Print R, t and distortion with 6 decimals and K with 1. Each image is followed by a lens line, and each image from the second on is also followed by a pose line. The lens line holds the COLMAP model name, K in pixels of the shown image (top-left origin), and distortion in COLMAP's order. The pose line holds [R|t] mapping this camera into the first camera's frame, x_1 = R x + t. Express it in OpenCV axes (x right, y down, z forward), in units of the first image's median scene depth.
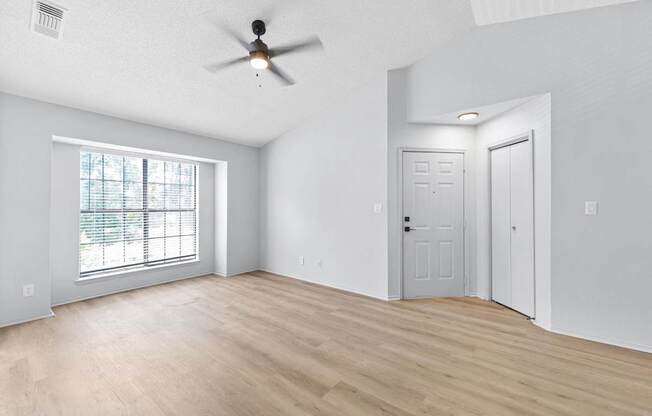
lens RADIAL K [[263.7, 0, 328.9], [0, 263.7, 203.2], [0, 0, 1]] dist [-0.001266, -0.001757]
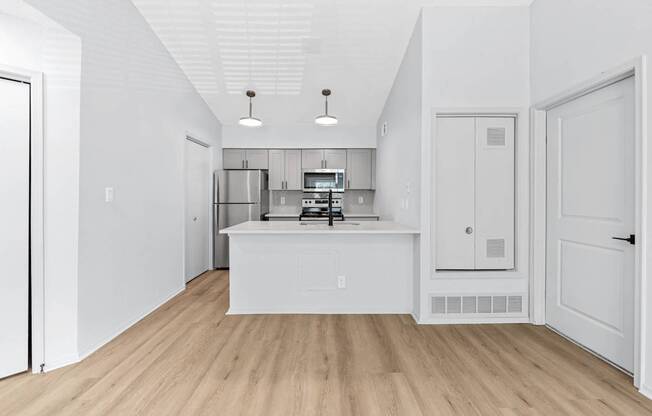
lens RADIAL K [[263.7, 0, 326.9], [0, 263.7, 196.5], [0, 0, 1]] dist [-0.001266, -0.001757]
pose [[-0.618056, -0.001491, 0.786133, -0.155397], [-0.017824, 0.999768, -0.012117, 0.018593], [-0.785932, -0.021501, -0.617939, 0.833577]]
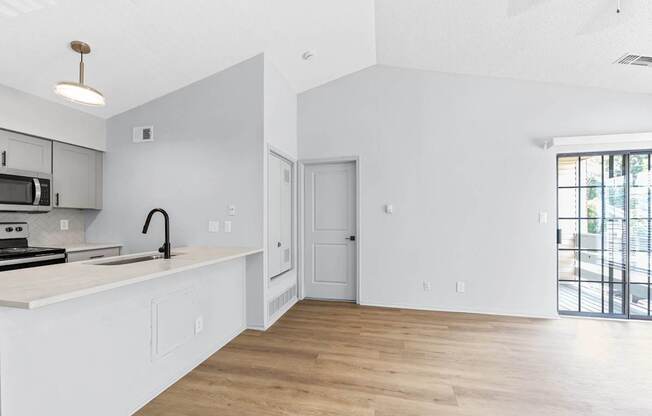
lens RADIAL K [[263.7, 0, 321.7], [0, 263.7, 222.6], [0, 0, 1]] dist [-0.001266, -0.001757]
pose [[-0.916130, 0.005171, -0.400849, 0.532276], [0.009867, 0.999905, -0.009652, 0.029885], [0.400761, -0.012798, -0.916093, 1.047447]]
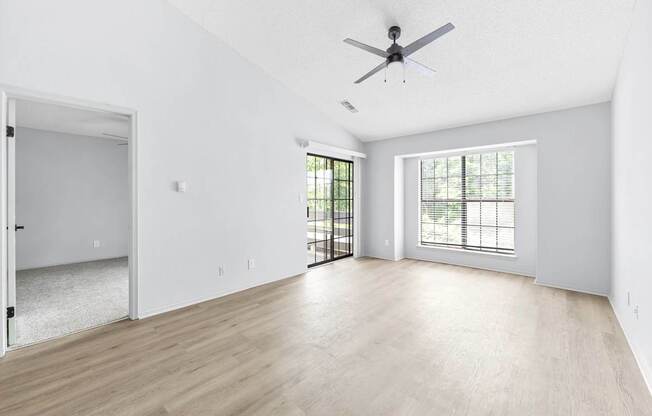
lens RADIAL K [[270.8, 0, 327.8], [0, 270.8, 199.2], [0, 0, 1]] dist [0.004483, -0.000447]
pose [[-0.065778, 0.000340, -0.997834, 0.736934], [0.018738, 0.999824, -0.000895, 0.016691], [0.997658, -0.018757, -0.065773, 0.674351]]
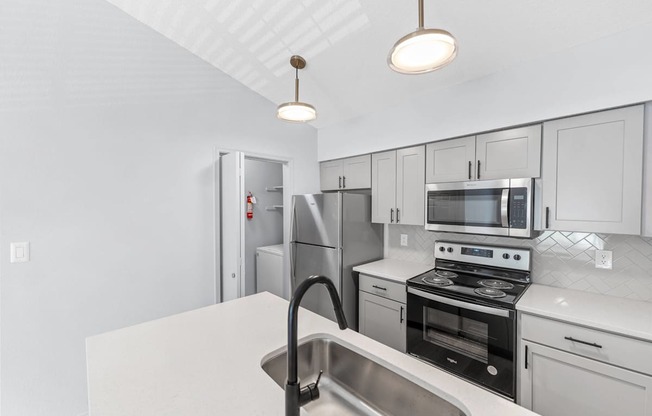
lens RADIAL K [[263.7, 0, 324.8], [0, 263.7, 213.5], [0, 0, 1]] dist [-0.001266, -0.001757]
pose [[0.140441, -0.025716, 0.989755, 0.388661], [-0.019477, 0.999397, 0.028730, -0.096935], [-0.989897, -0.023312, 0.139855, 0.126367]]
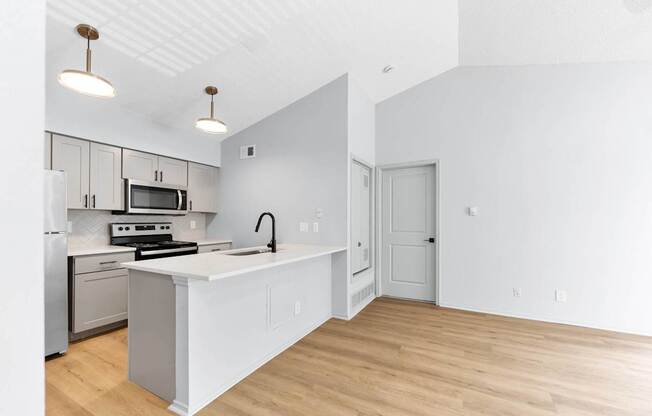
lens RADIAL K [[263.7, 0, 316.6], [0, 263.7, 219.6], [0, 0, 1]] dist [-0.001266, -0.001757]
pose [[-0.989316, -0.001181, -0.145784, 0.622677], [0.002812, 0.999627, -0.027182, 0.030919], [0.145761, -0.027302, -0.988943, 1.128156]]
